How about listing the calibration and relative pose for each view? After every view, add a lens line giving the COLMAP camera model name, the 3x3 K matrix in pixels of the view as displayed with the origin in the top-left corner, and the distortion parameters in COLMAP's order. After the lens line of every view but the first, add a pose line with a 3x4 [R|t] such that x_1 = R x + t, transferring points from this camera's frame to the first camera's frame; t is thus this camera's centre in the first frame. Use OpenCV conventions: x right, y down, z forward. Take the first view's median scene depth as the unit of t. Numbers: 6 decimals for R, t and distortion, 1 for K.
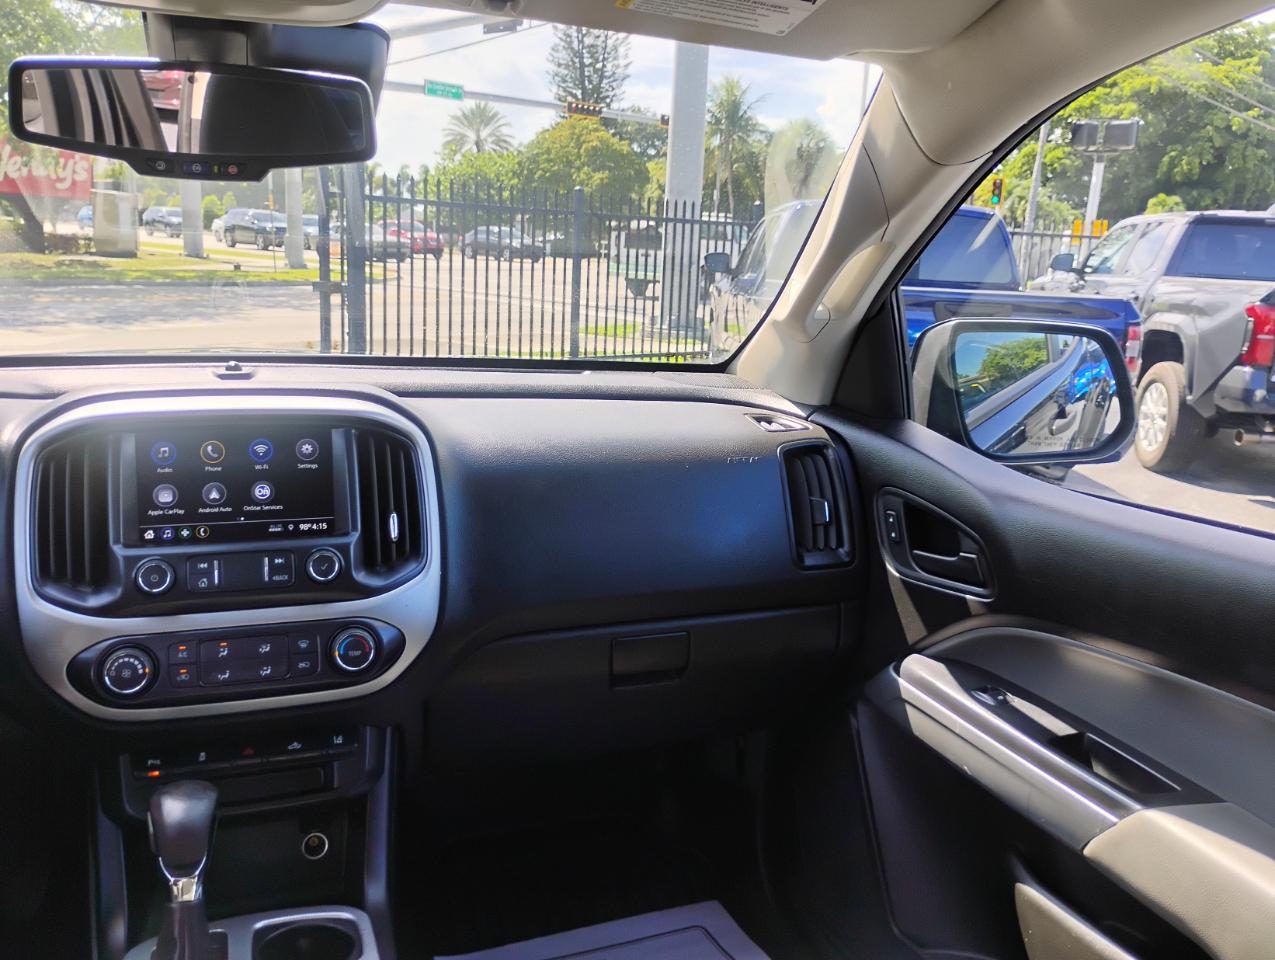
lens RADIAL K [[1075.3, 0, 643.2], [0, 1075.3, 477.7], [0, 0, 1]] dist [0.044407, -0.073838]
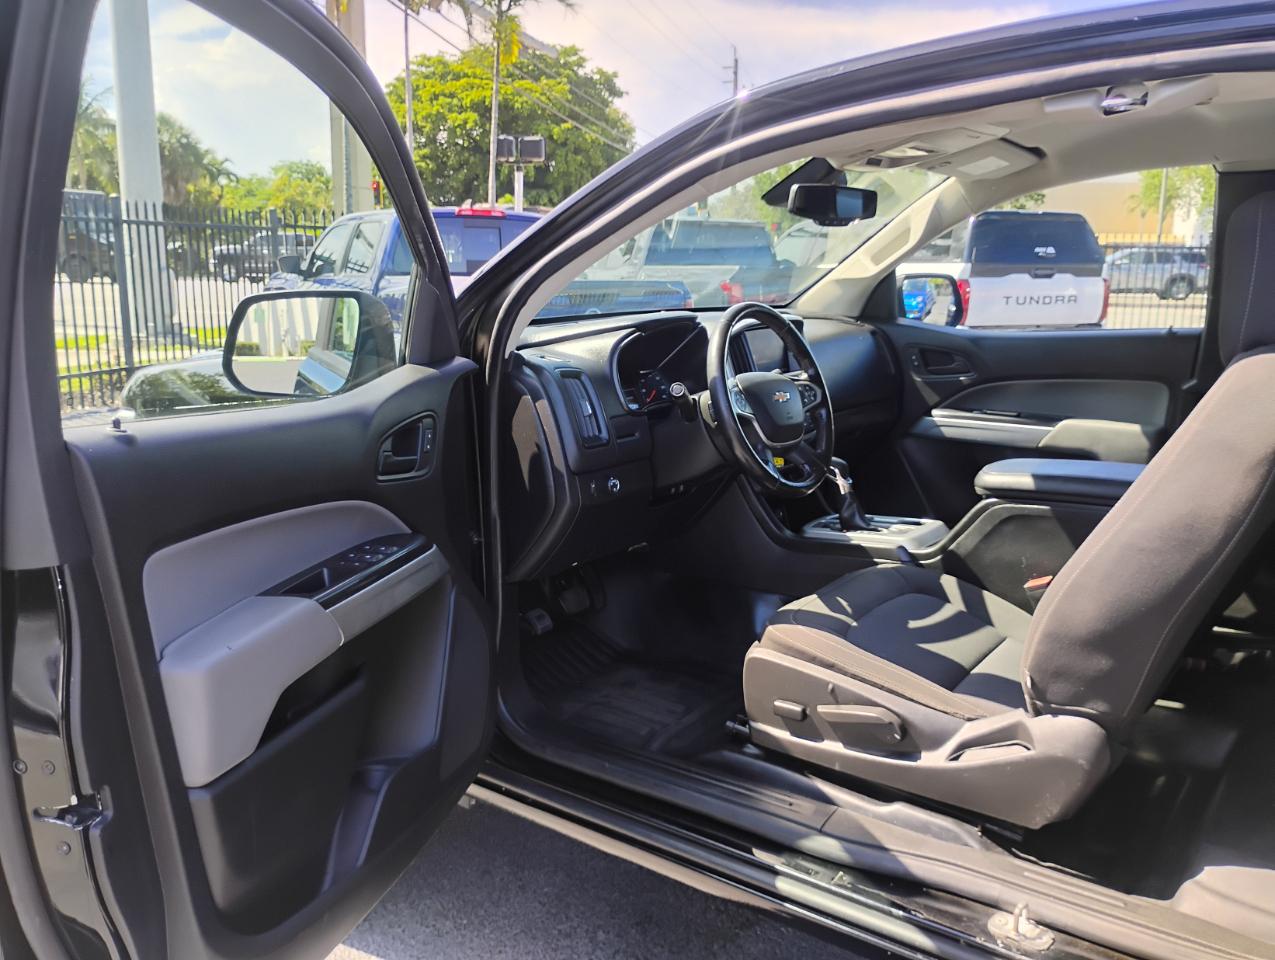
lens RADIAL K [[1069.8, 0, 637.9], [0, 1069.8, 474.5], [0, 0, 1]] dist [0.049596, -0.070774]
pose [[0.840326, -0.140733, 0.523495, -0.030334], [0.141035, 0.989215, 0.039542, 0.002216], [-0.523413, 0.040603, 0.851111, -0.013634]]
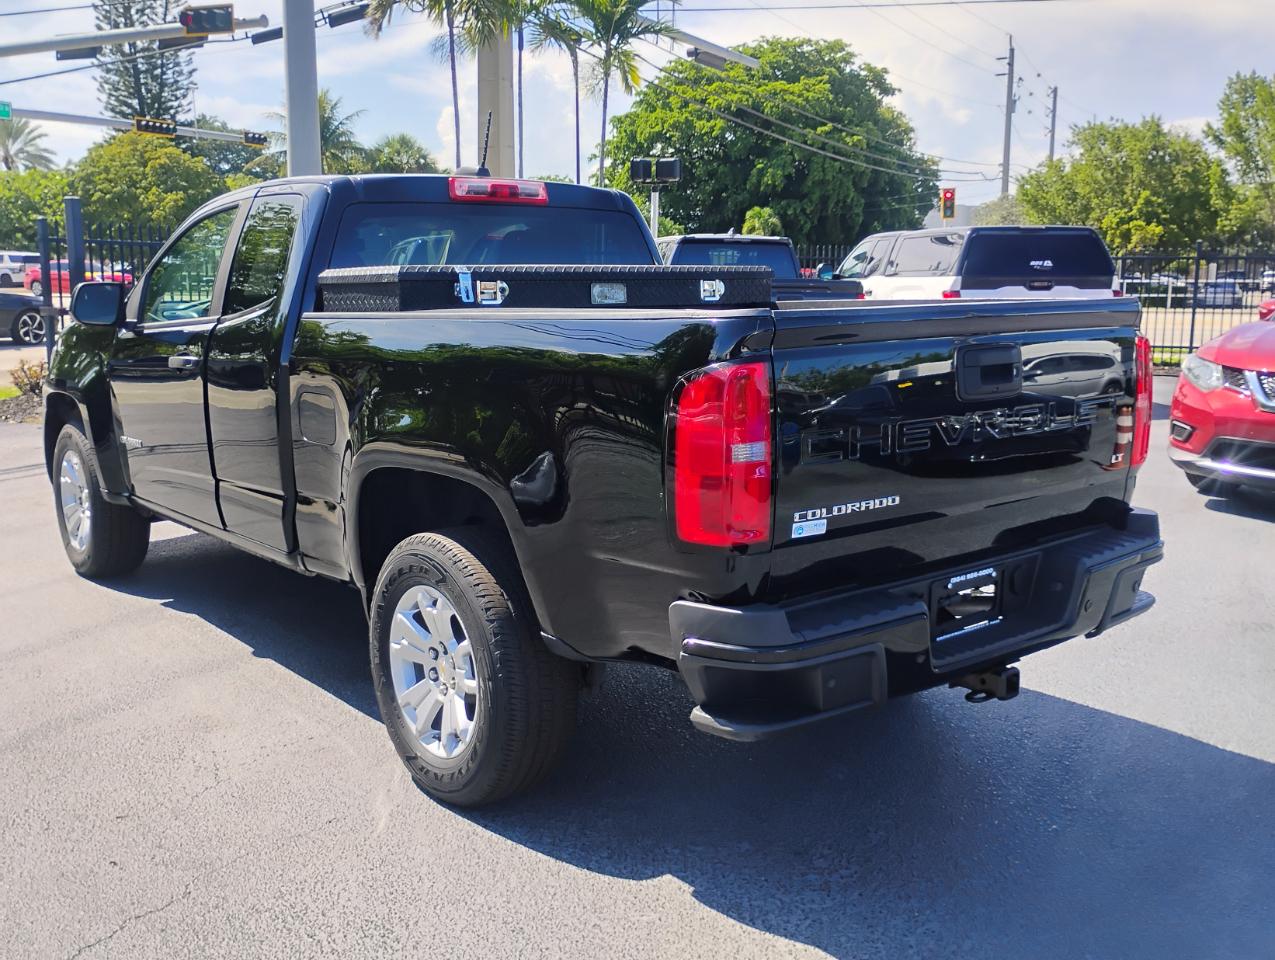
lens RADIAL K [[1242.2, 0, 637.5], [0, 1242.2, 480.0], [0, 0, 1]] dist [0.059329, -0.083318]
pose [[0.948297, -0.090078, 0.304333, -0.013293], [0.103124, 0.994301, -0.027035, 0.016157], [-0.300164, 0.057021, 0.952182, -0.073909]]
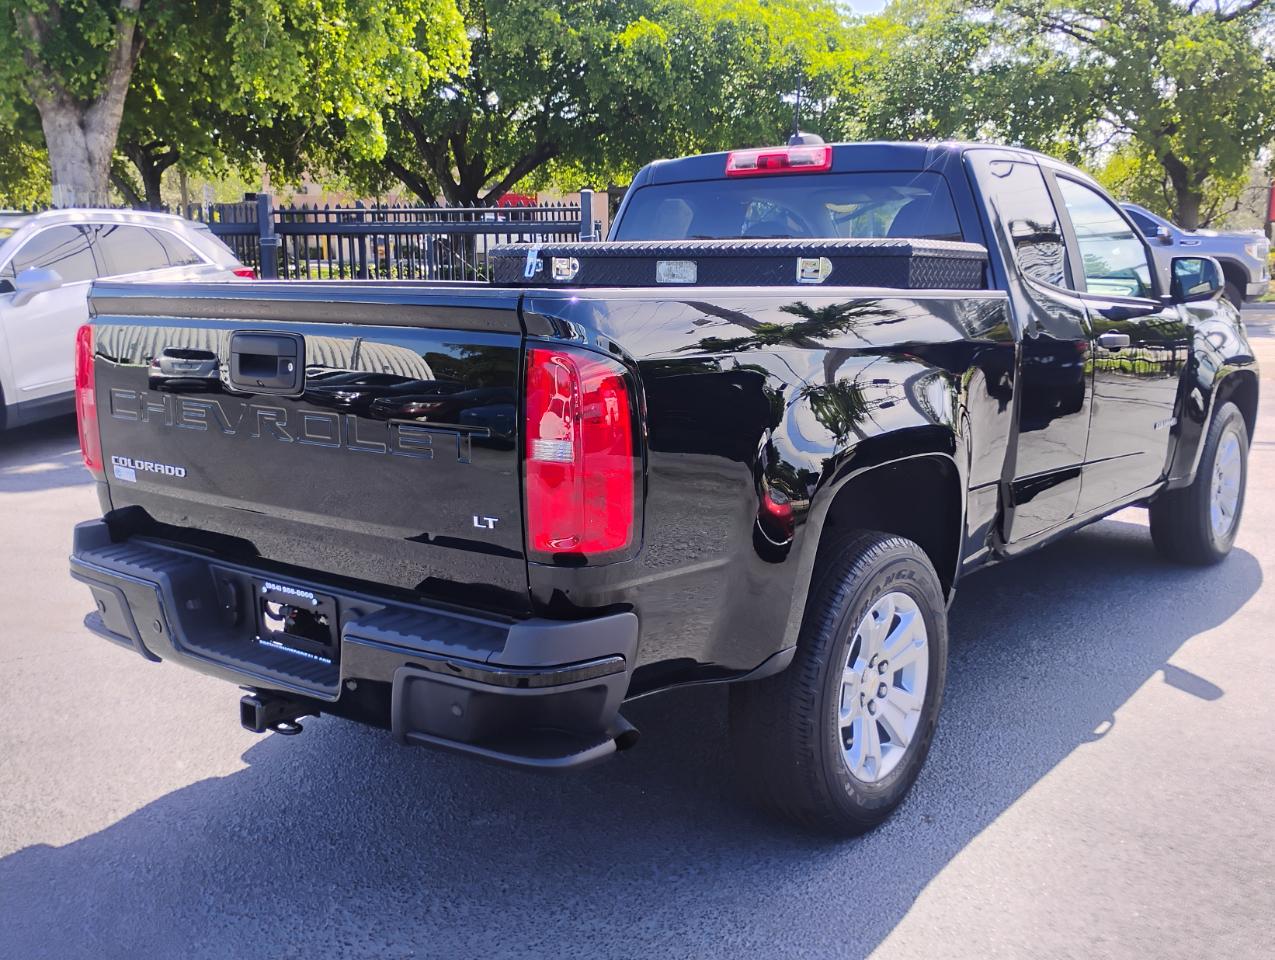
lens RADIAL K [[1254.4, 0, 629.7], [0, 1254.4, 472.5], [0, 0, 1]] dist [0.019342, 0.029324]
pose [[0.513620, 0.106478, -0.851385, 0.053786], [-0.158086, 0.987026, 0.028072, 0.012879], [0.843329, 0.120174, 0.523789, -0.045723]]
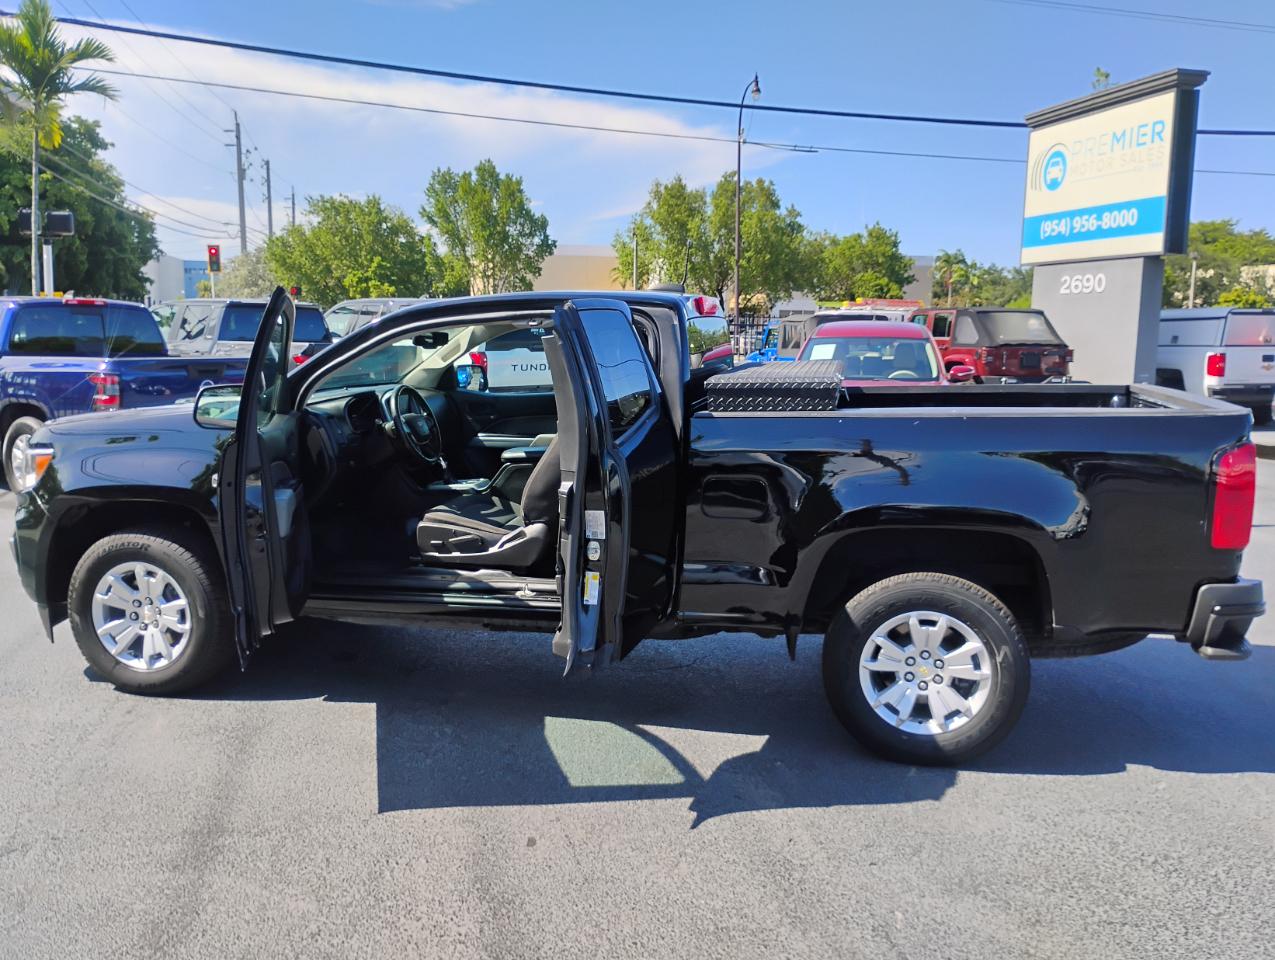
lens RADIAL K [[1091.1, 0, 640.0], [0, 1091.1, 481.2], [0, 0, 1]] dist [0.033627, -0.021602]
pose [[0.532209, -0.156417, 0.832038, -0.065482], [0.190386, 0.979724, 0.062402, 0.003877], [-0.824928, 0.125198, 0.551198, -0.043001]]
